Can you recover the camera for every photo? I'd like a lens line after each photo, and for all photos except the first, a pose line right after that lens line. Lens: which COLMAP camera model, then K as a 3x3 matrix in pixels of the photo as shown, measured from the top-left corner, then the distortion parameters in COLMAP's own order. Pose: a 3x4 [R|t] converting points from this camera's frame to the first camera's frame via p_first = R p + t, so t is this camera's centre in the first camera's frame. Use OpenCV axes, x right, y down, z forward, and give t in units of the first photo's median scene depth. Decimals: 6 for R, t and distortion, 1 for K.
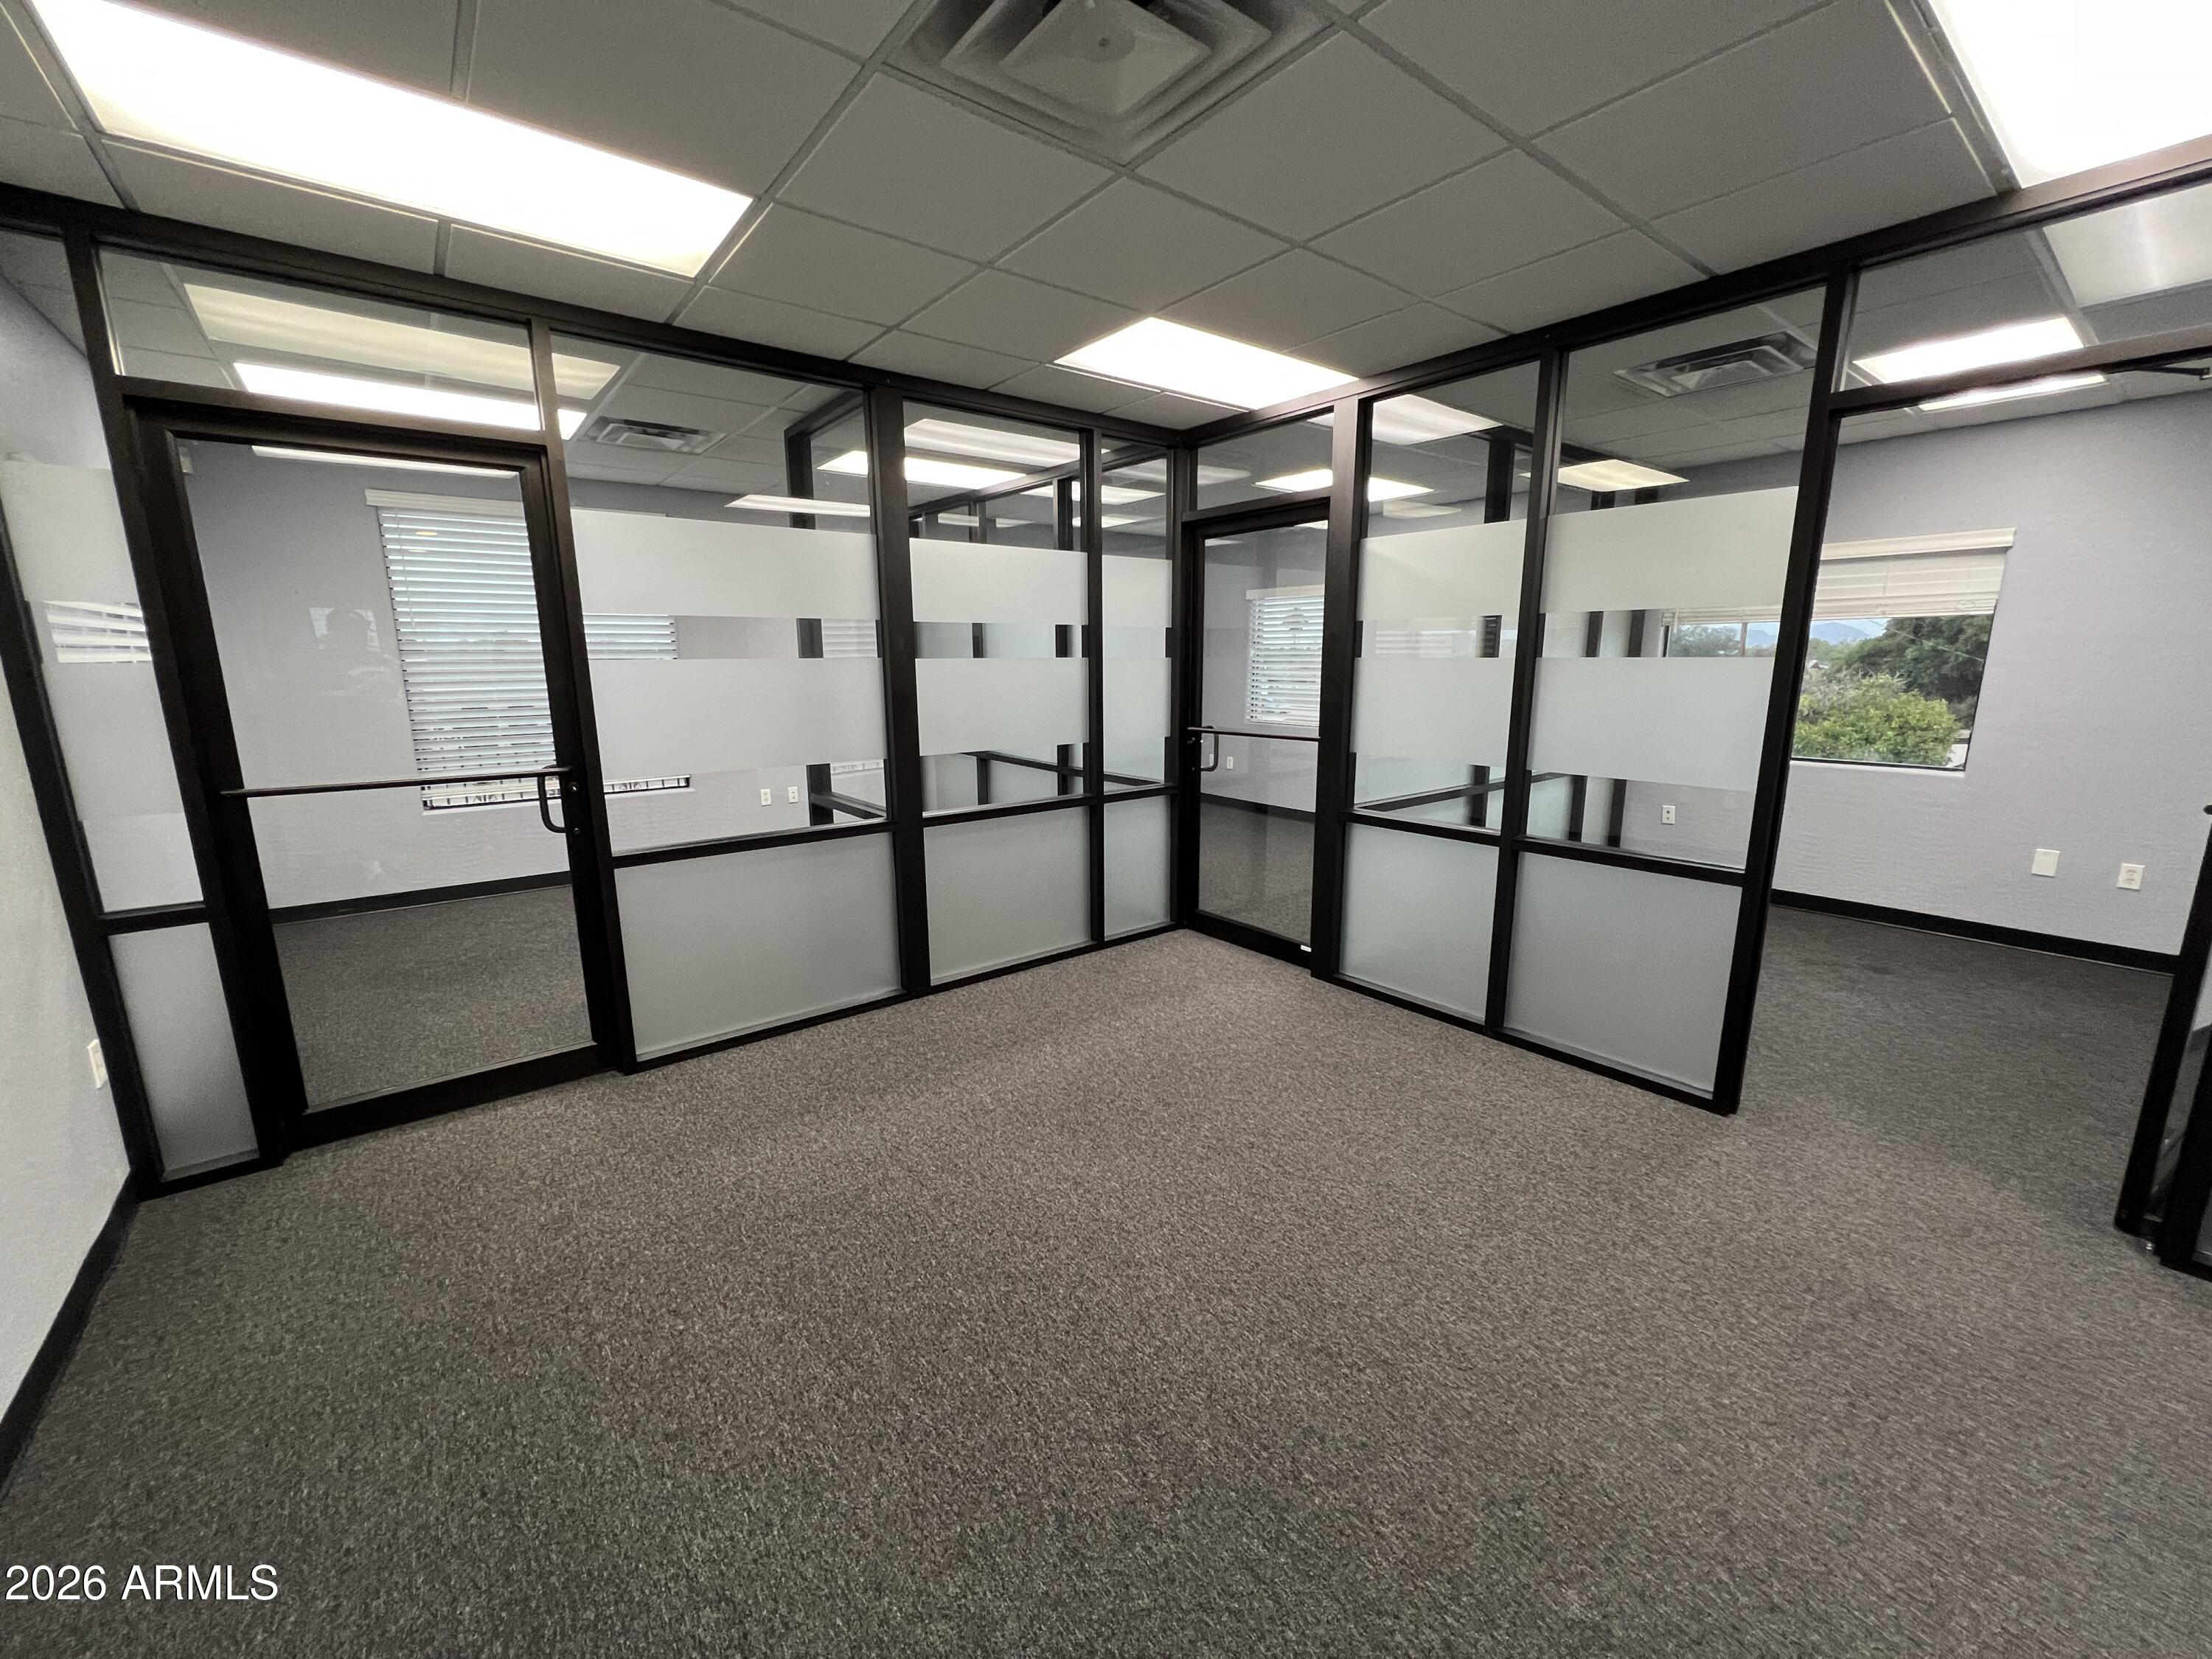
lens RADIAL K [[887.4, 0, 1110.3], [0, 887.4, 836.2], [0, 0, 1]] dist [-0.005541, 0.000216]
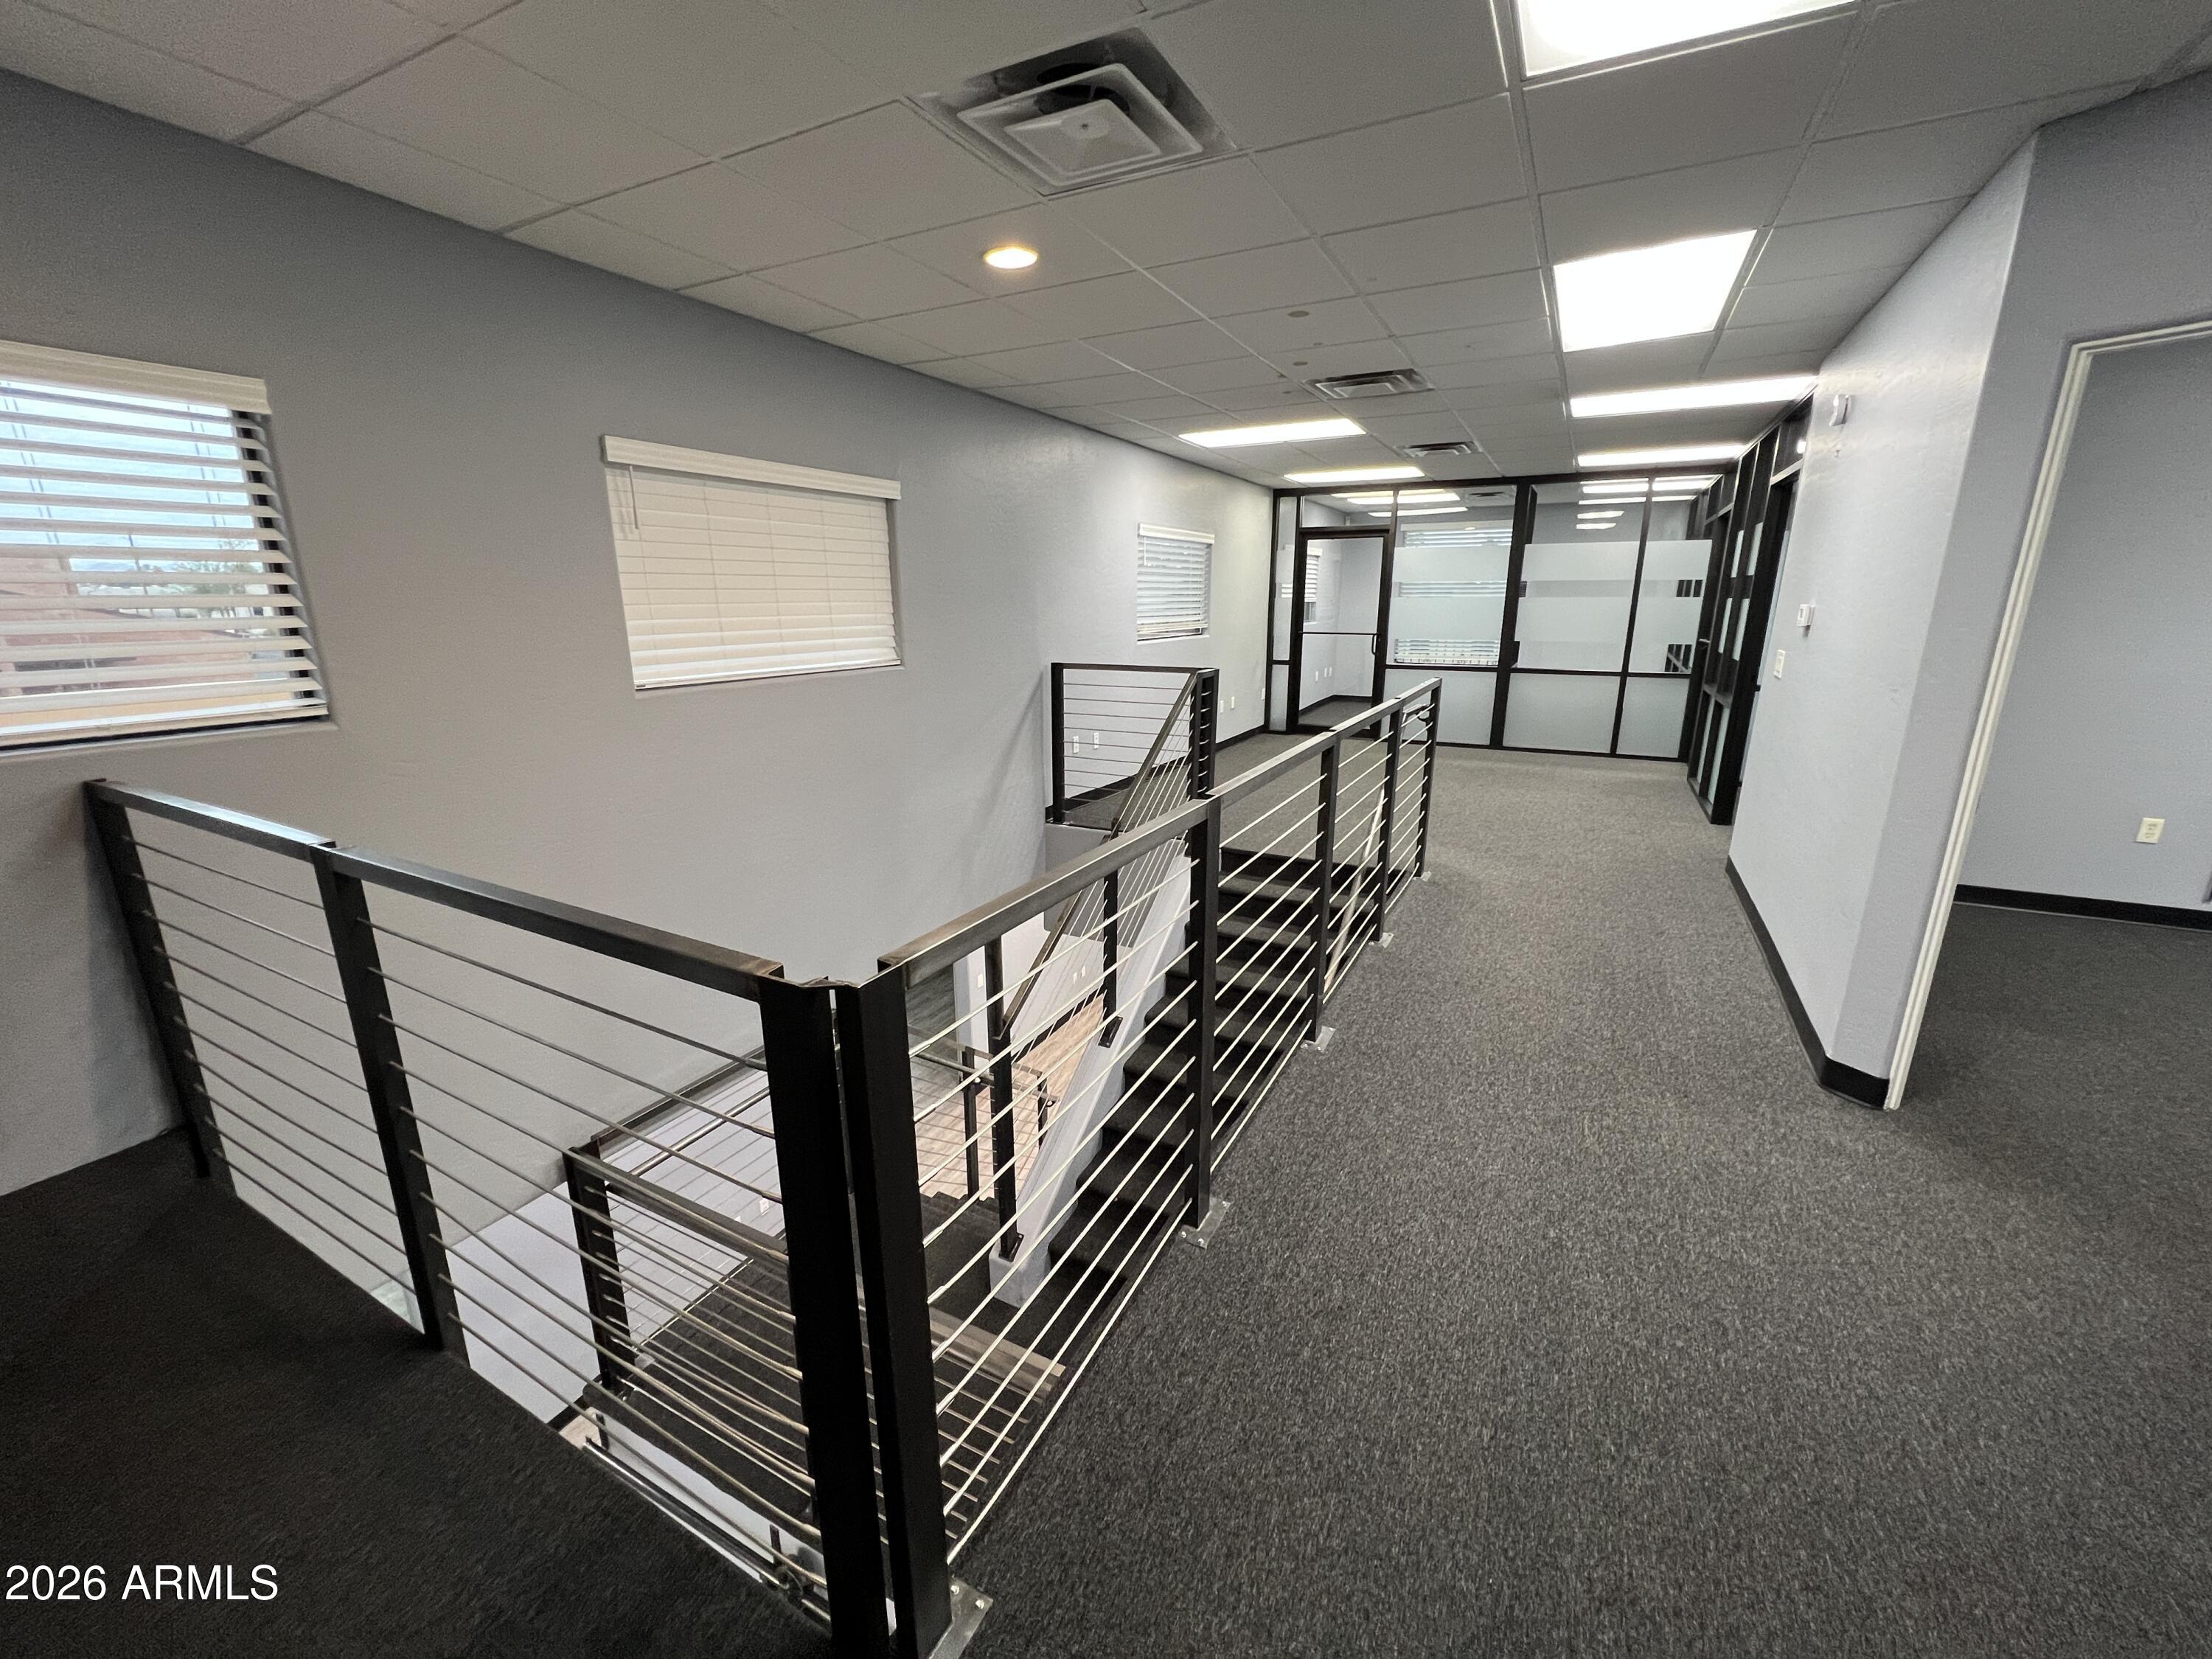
lens RADIAL K [[887.4, 0, 1109.3], [0, 887.4, 822.5], [0, 0, 1]] dist [-0.005541, 0.000216]
pose [[0.444844, 0.223964, -0.867153, 1.393792], [-0.187765, 0.970032, 0.154213, 0.205829], [0.875704, 0.094221, 0.473566, -0.949655]]
